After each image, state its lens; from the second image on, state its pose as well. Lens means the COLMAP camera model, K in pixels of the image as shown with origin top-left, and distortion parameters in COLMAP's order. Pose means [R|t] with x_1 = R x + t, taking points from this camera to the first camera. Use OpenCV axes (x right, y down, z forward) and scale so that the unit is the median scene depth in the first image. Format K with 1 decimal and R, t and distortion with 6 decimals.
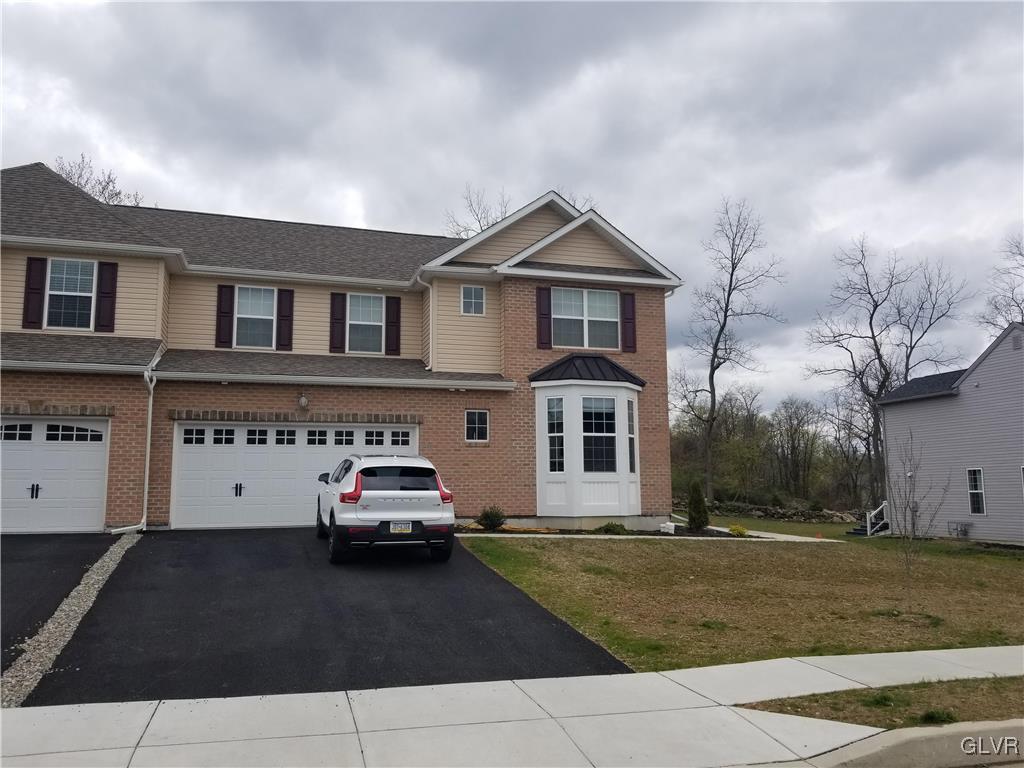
lens RADIAL K [[793.3, 0, 512.1], [0, 793.3, 379.1], [0, 0, 1]] dist [0.089665, -0.151558]
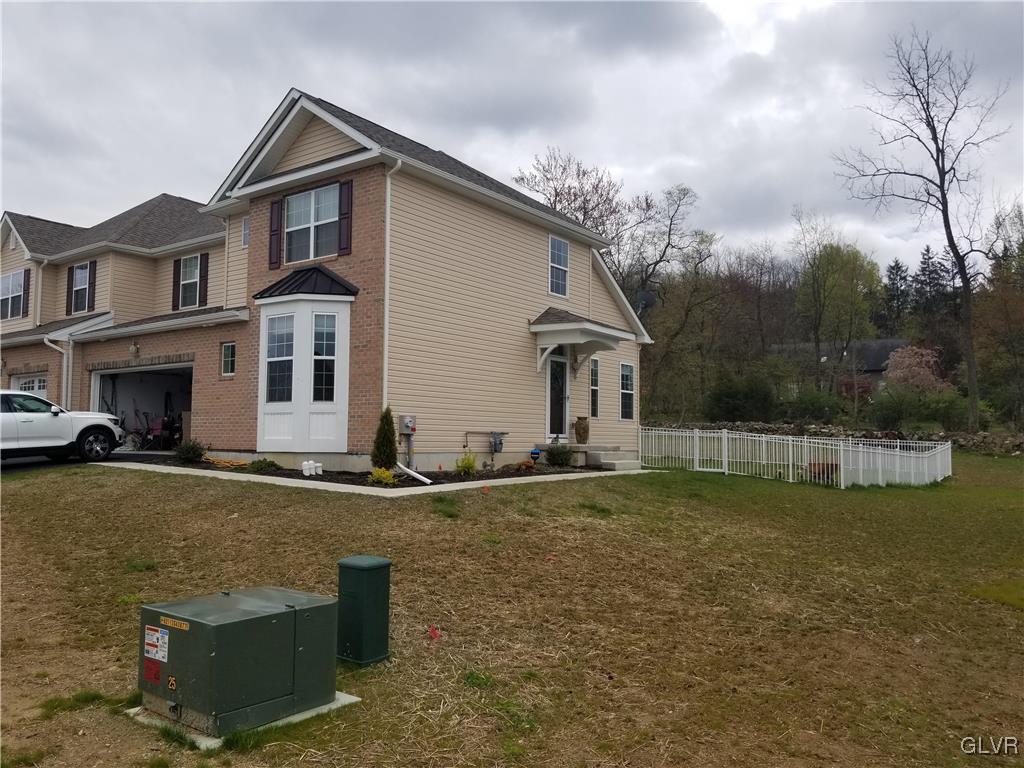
lens RADIAL K [[793.3, 0, 512.1], [0, 793.3, 379.1], [0, 0, 1]] dist [0.089665, -0.151558]
pose [[0.612185, -0.050331, -0.789111, 0.903476], [0.104165, 0.994408, 0.017385, 0.097432], [0.783823, -0.092841, 0.614005, 0.629302]]
